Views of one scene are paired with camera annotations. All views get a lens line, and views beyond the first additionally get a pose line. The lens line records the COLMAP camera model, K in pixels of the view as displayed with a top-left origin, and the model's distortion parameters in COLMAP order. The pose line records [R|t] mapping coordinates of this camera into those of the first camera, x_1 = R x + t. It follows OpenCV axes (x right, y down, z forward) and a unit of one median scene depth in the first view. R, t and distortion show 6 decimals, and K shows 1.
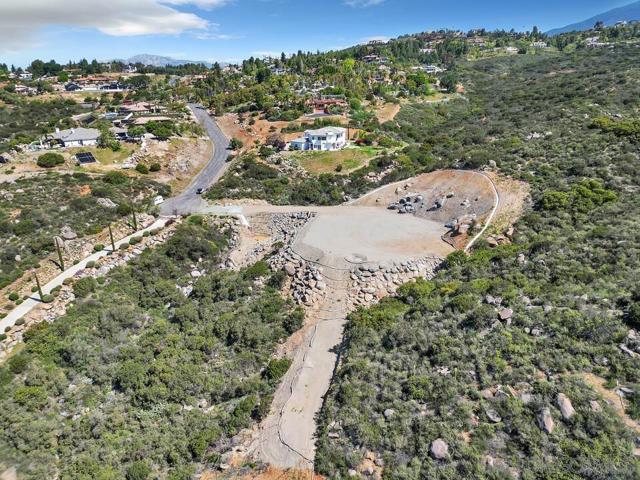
lens RADIAL K [[445.9, 0, 316.9], [0, 445.9, 237.3], [0, 0, 1]] dist [0.075397, -0.075761]
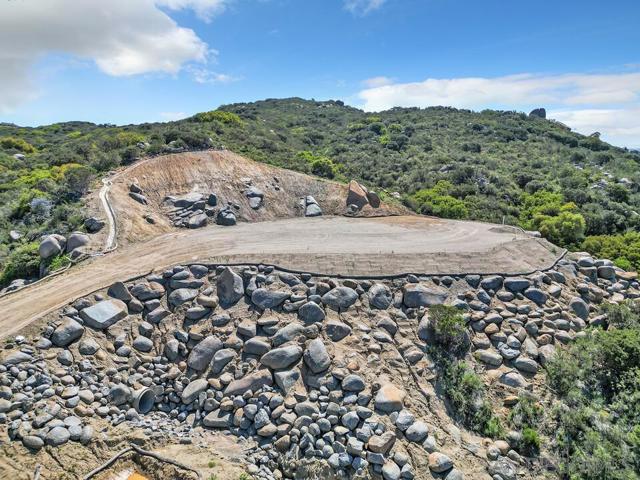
lens RADIAL K [[445.9, 0, 321.4], [0, 445.9, 241.1], [0, 0, 1]] dist [0.075397, -0.075761]
pose [[-0.194706, -0.116097, 0.973967, -0.275428], [0.352395, 0.918393, 0.179921, -0.083820], [-0.915373, 0.378253, -0.137905, 0.916960]]
